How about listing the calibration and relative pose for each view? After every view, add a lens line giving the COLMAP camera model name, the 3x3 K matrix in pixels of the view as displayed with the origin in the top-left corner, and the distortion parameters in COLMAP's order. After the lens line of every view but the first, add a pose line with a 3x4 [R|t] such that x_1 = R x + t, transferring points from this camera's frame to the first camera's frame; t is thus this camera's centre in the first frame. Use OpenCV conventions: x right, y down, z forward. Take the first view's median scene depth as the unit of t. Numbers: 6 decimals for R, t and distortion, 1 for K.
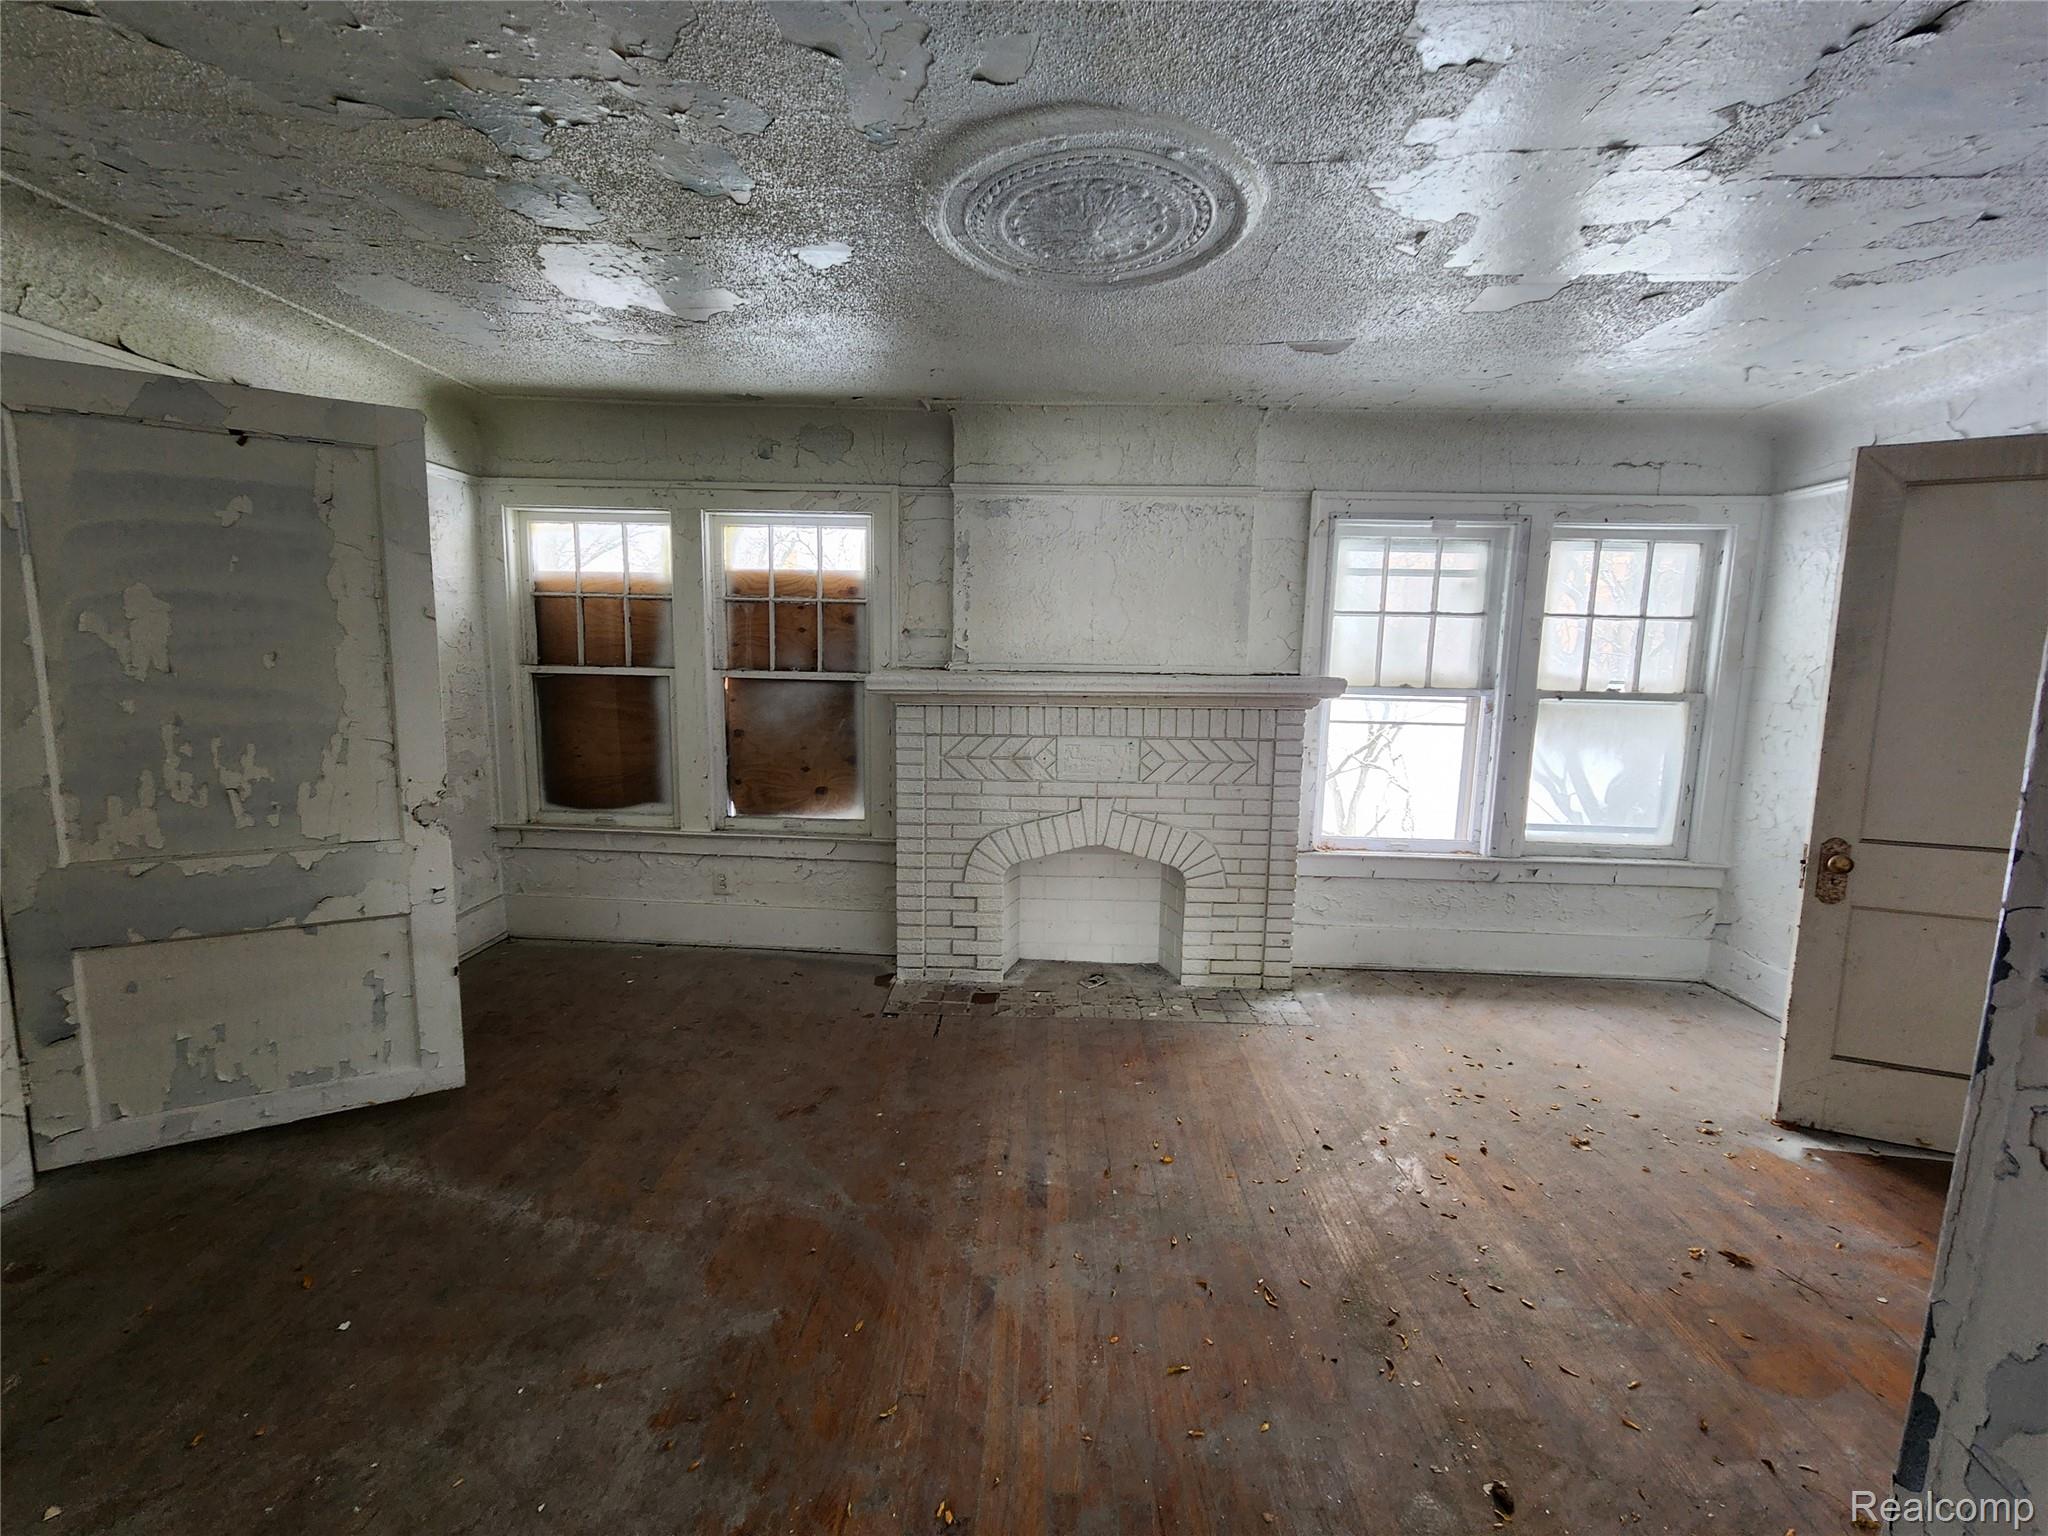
lens RADIAL K [[826.9, 0, 1021.1], [0, 826.9, 747.4], [0, 0, 1]] dist [0.013826, -0.005715]
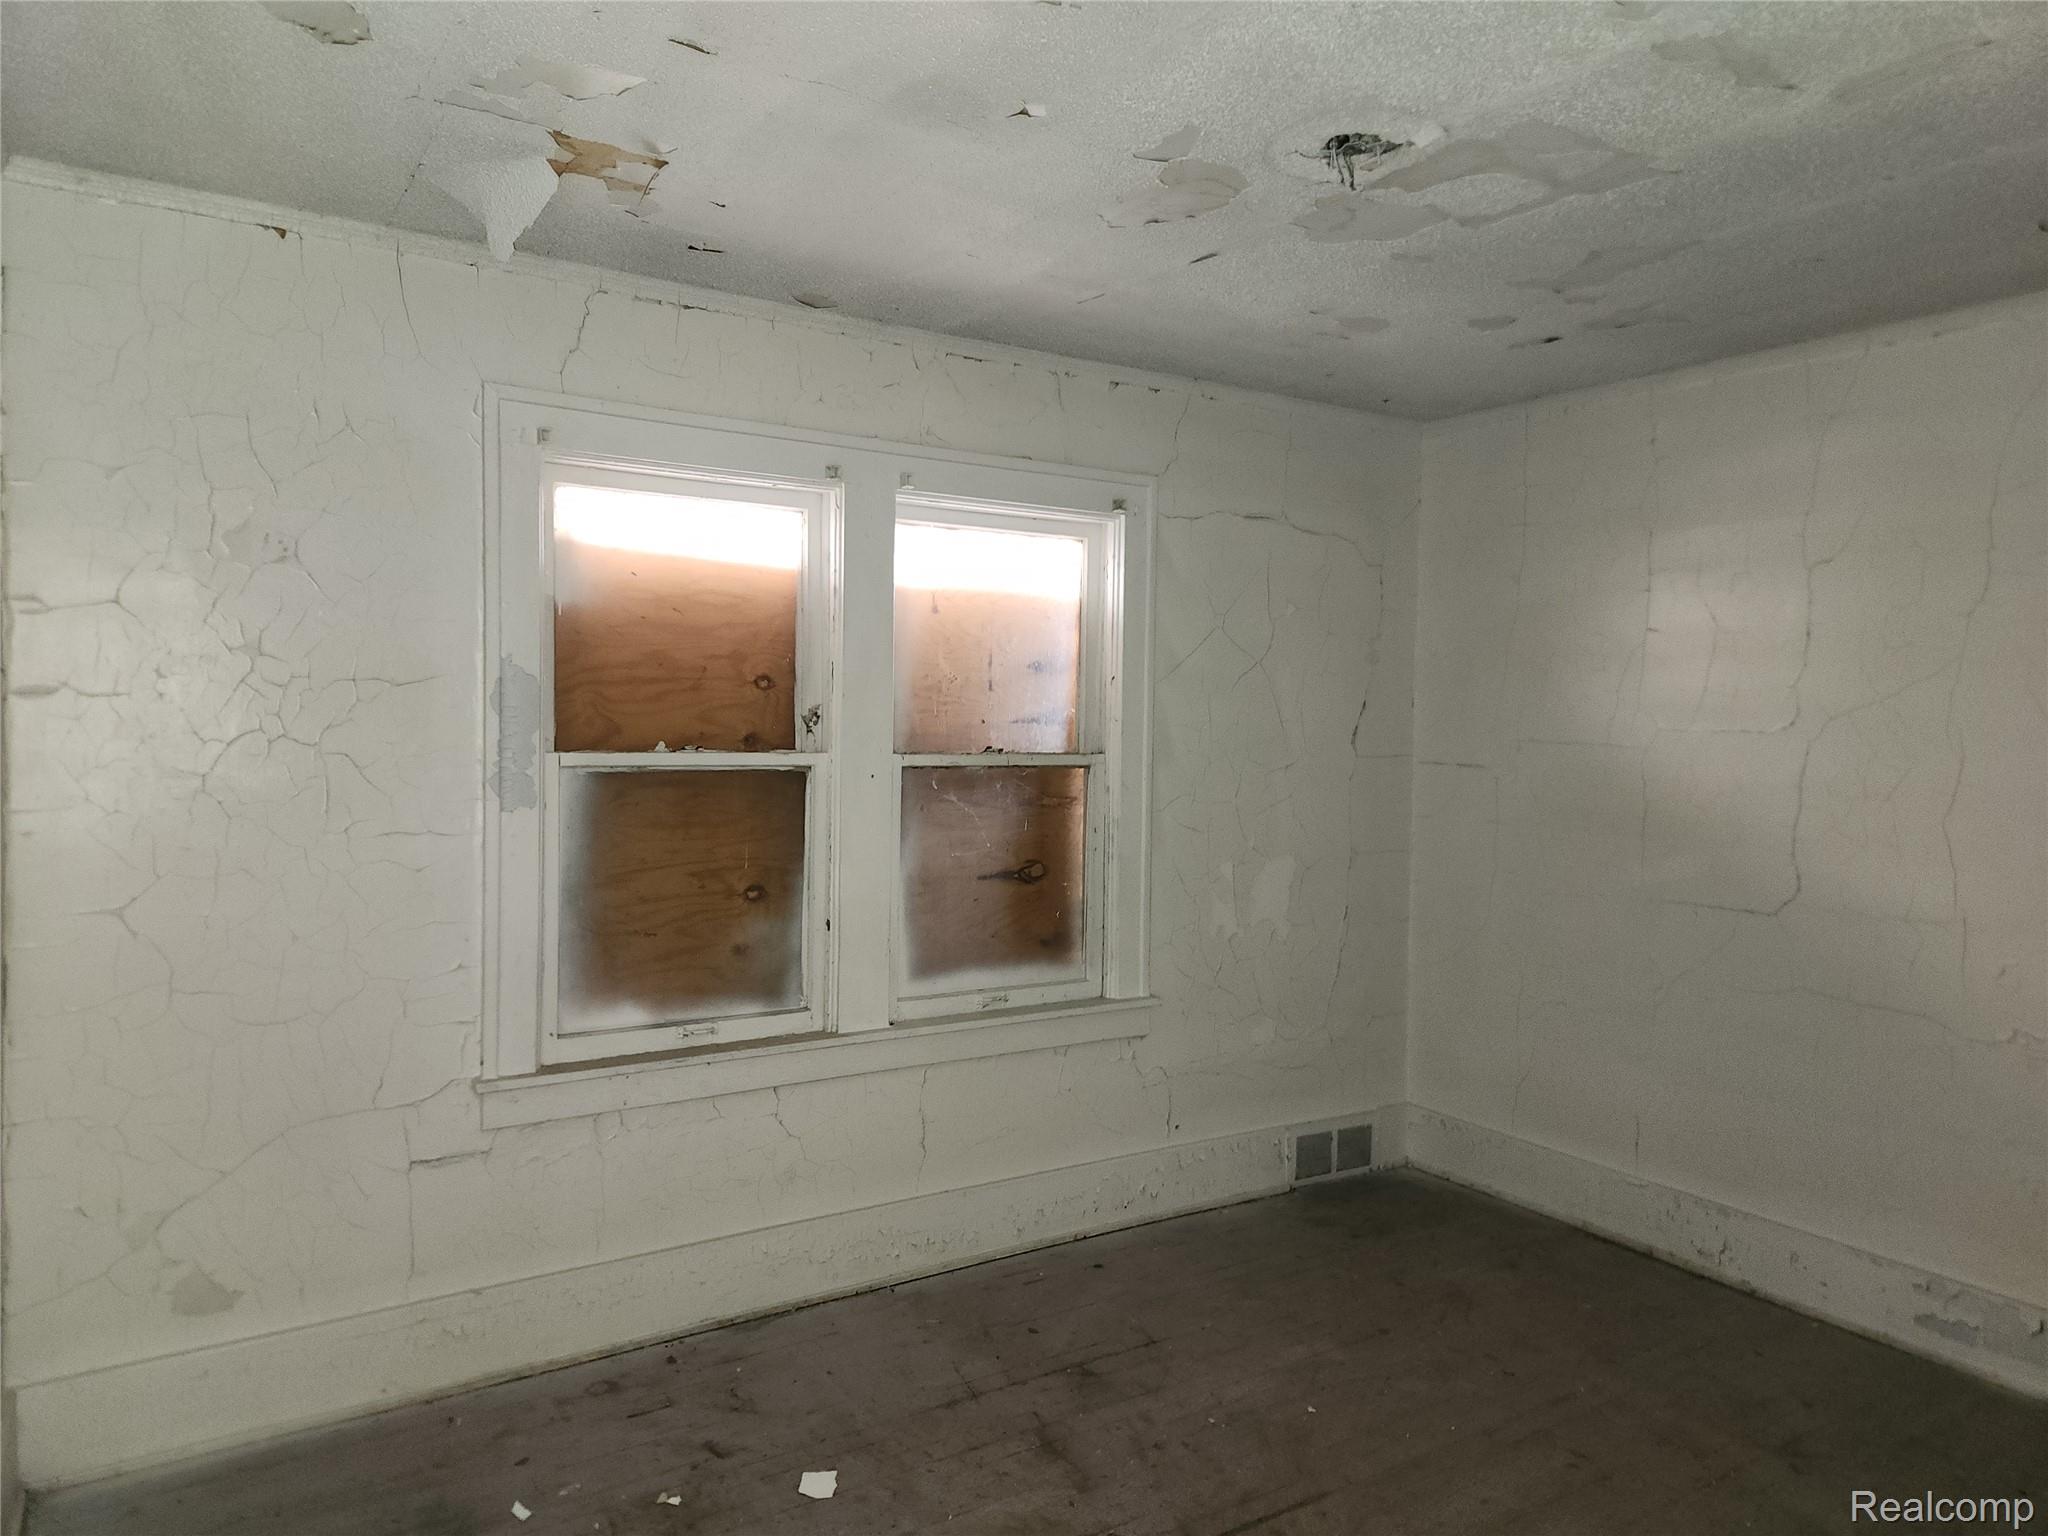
lens RADIAL K [[1353.7, 0, 1018.2], [0, 1353.7, 776.4], [0, 0, 1]] dist [0.087598, -0.073054]
pose [[0.823899, -0.035688, 0.565612, -0.908253], [0.072288, 0.996481, -0.042424, -0.029064], [-0.562107, 0.075840, 0.823580, 0.164026]]
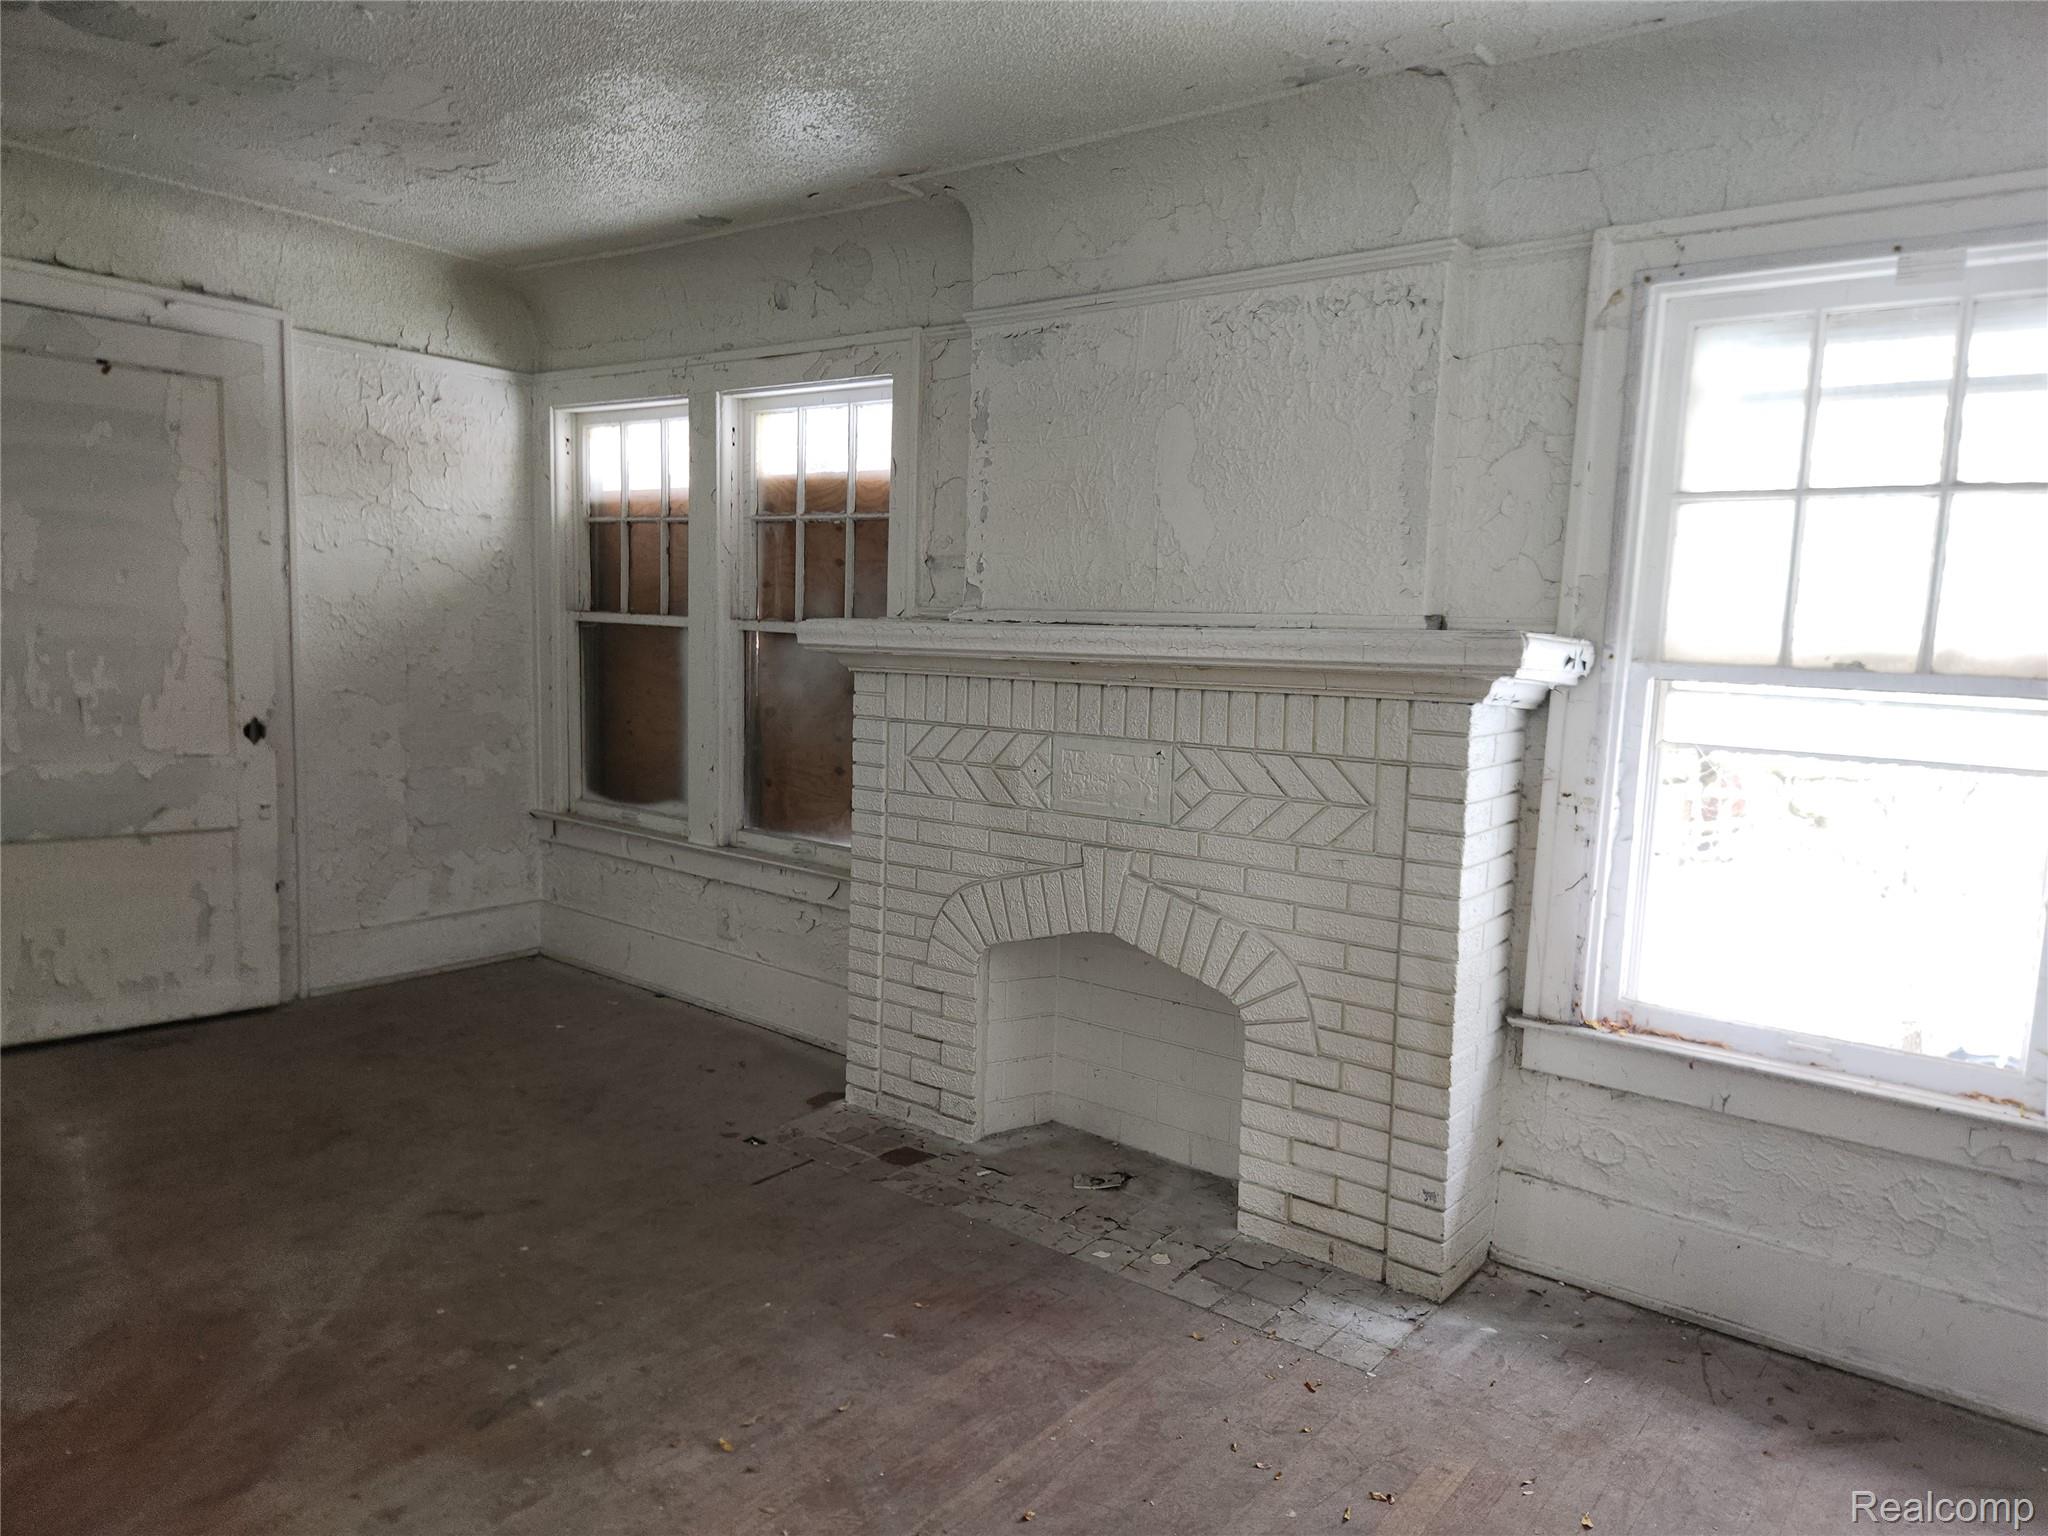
lens RADIAL K [[1353.7, 0, 1018.2], [0, 1353.7, 776.4], [0, 0, 1]] dist [0.087598, -0.073054]
pose [[0.813391, 0.075857, -0.576750, 0.554709], [-0.088252, 0.996077, 0.006547, 0.012338], [0.574984, 0.045574, 0.816894, 0.214784]]
